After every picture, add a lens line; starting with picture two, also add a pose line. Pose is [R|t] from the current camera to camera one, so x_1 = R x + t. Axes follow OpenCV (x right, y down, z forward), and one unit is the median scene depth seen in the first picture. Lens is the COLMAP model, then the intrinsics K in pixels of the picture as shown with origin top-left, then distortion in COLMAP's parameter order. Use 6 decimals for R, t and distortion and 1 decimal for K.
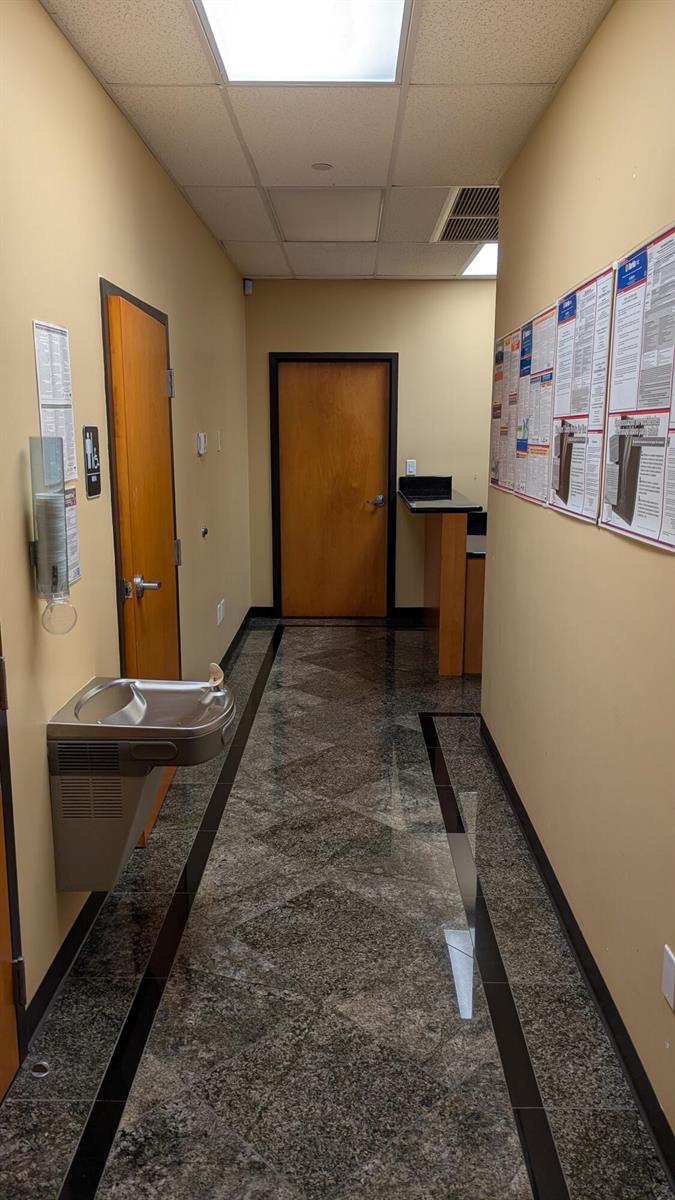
lens RADIAL K [[874.0, 0, 338.8], [0, 874.0, 599.7], [0, 0, 1]] dist [-0.005904, -0.002266]
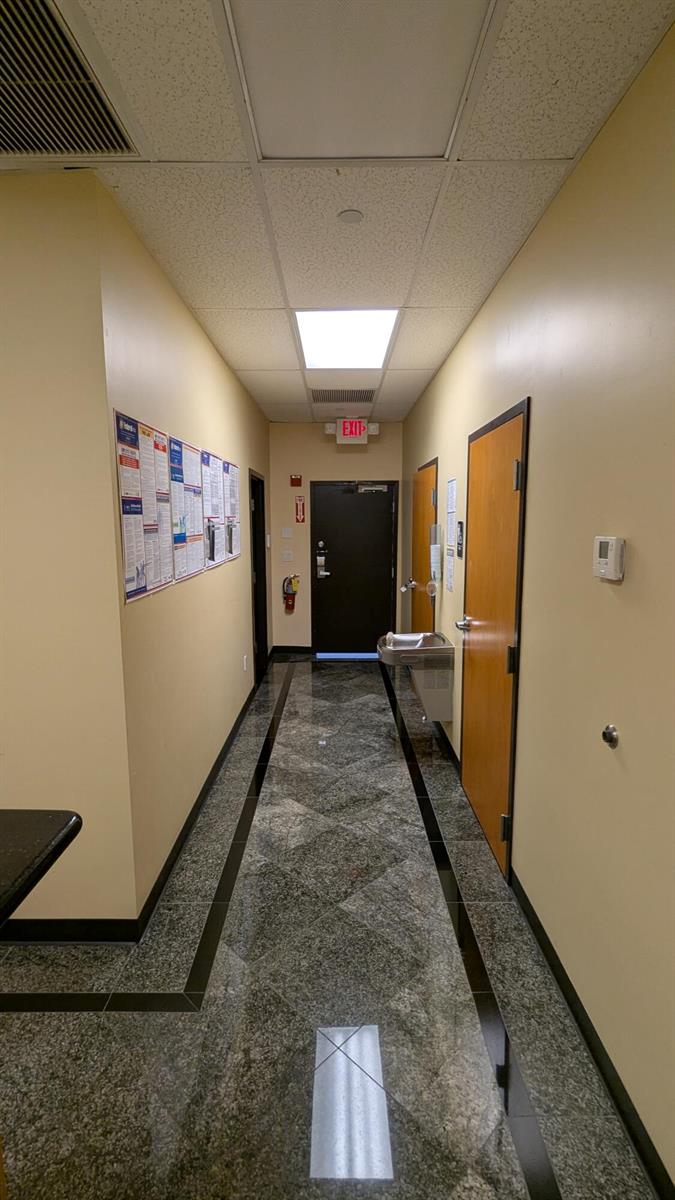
lens RADIAL K [[565.5, 0, 335.7], [0, 565.5, 604.8], [0, 0, 1]] dist [-0.001129, 0.002412]
pose [[-0.999924, 0.005890, -0.010801, 0.003466], [0.001876, 0.940682, 0.339284, -0.371035], [0.012159, 0.339238, -0.940622, 1.846788]]
